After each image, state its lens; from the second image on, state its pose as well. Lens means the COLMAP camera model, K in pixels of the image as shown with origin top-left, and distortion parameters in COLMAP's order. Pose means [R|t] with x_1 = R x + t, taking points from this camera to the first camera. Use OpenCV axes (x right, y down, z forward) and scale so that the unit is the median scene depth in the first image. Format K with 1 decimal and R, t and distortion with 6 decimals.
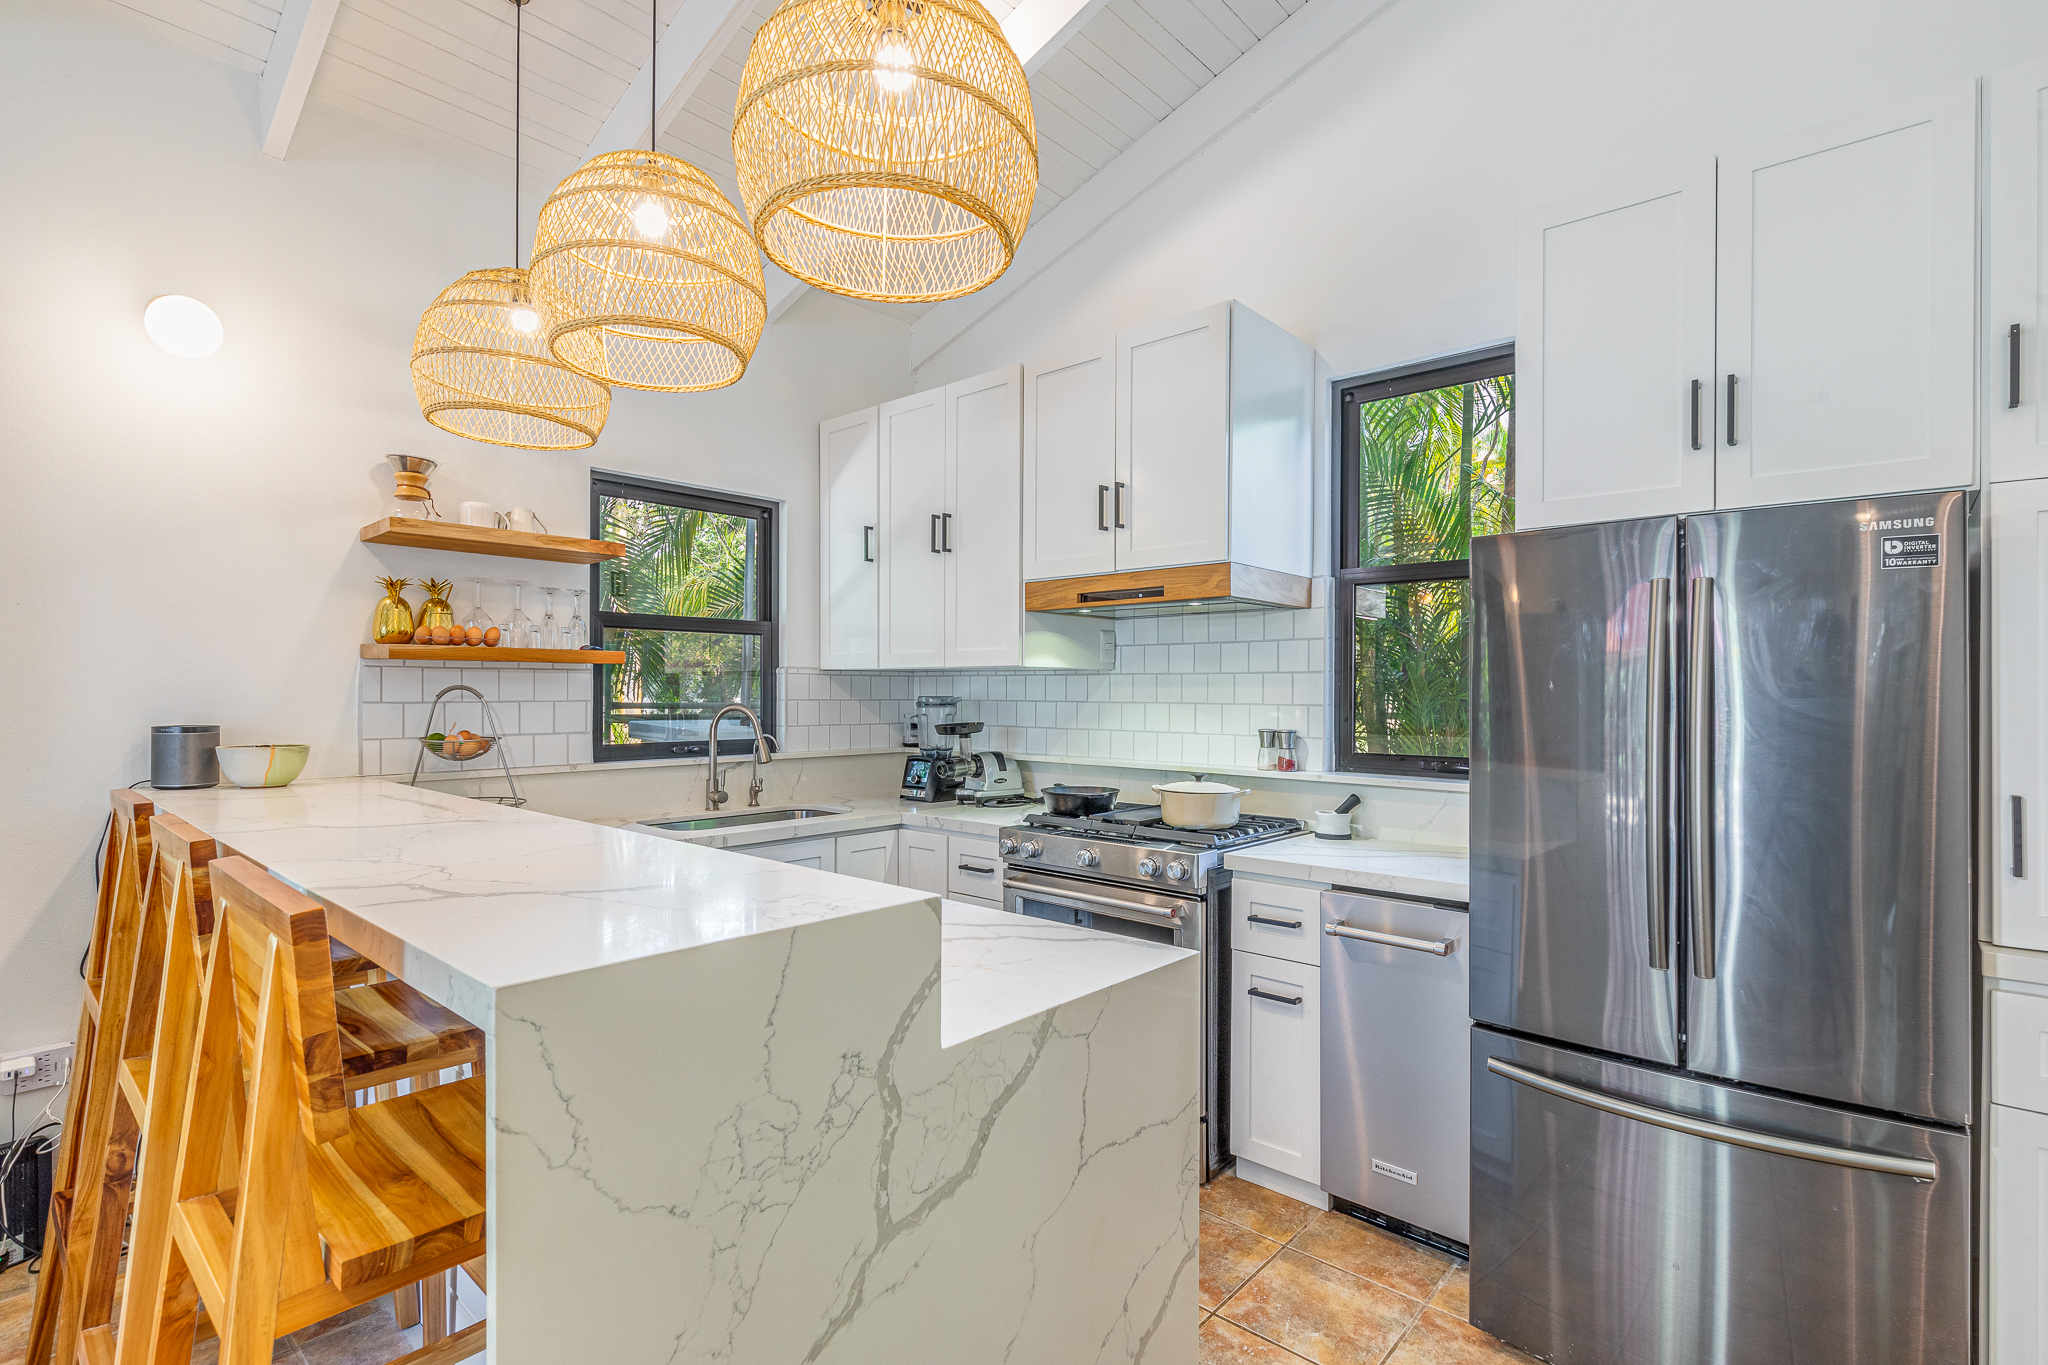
lens RADIAL K [[967.2, 0, 1037.8], [0, 967.2, 687.2], [0, 0, 1]] dist [0.003350, 0.000112]
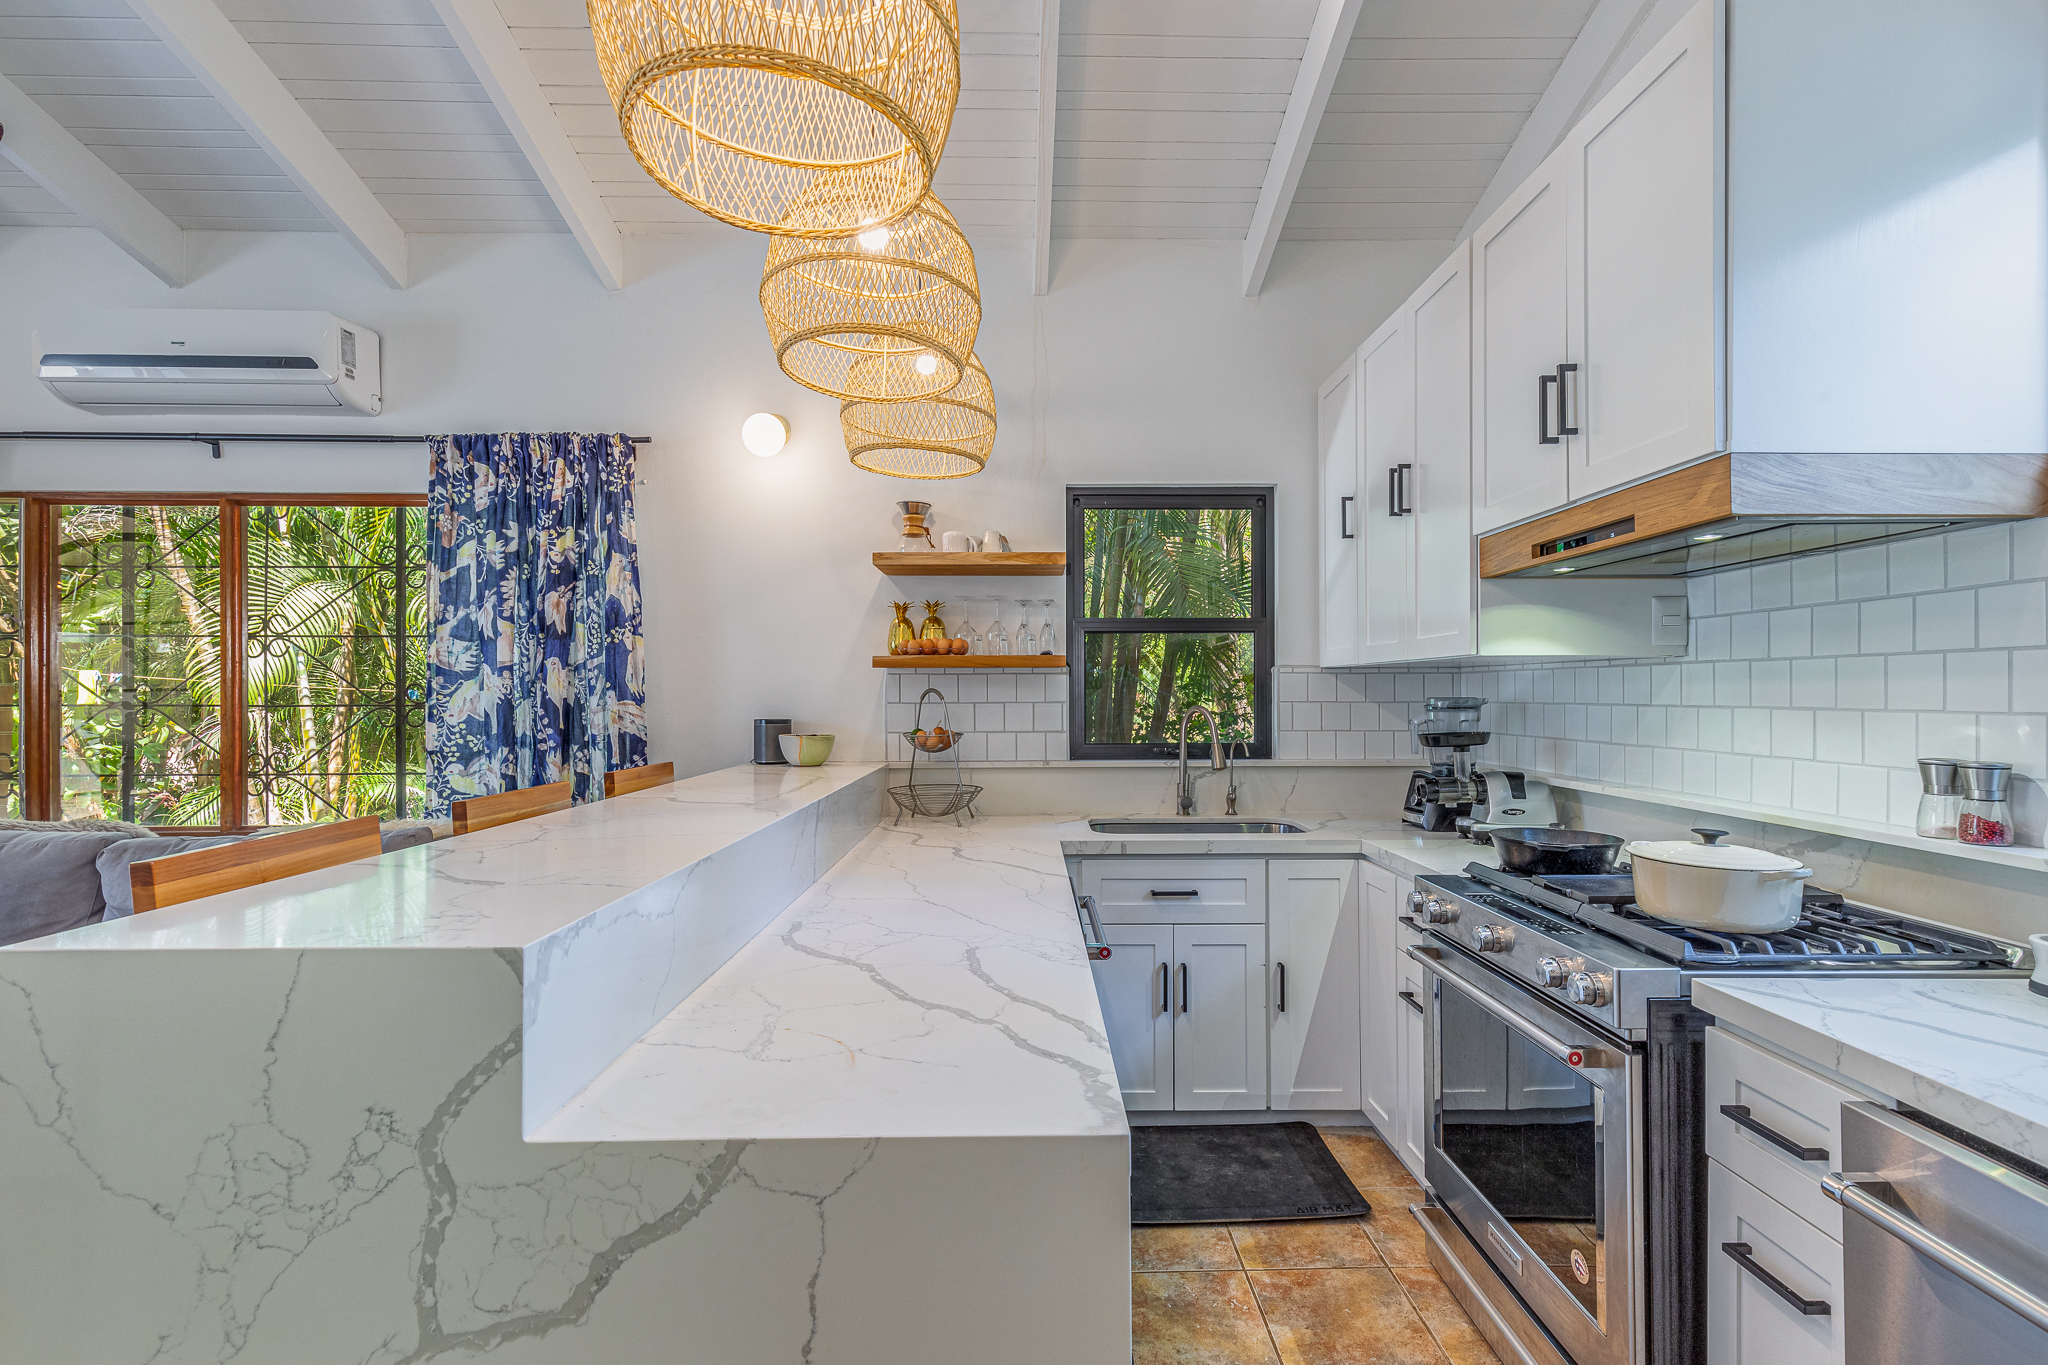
lens RADIAL K [[919.2, 0, 1035.9], [0, 919.2, 689.1], [0, 0, 1]] dist [0.008690, -0.000112]
pose [[0.670126, -0.009080, -0.742192, 0.306173], [0.008309, 0.999954, -0.004731, 0.004490], [0.742201, -0.002997, 0.670171, 0.331320]]
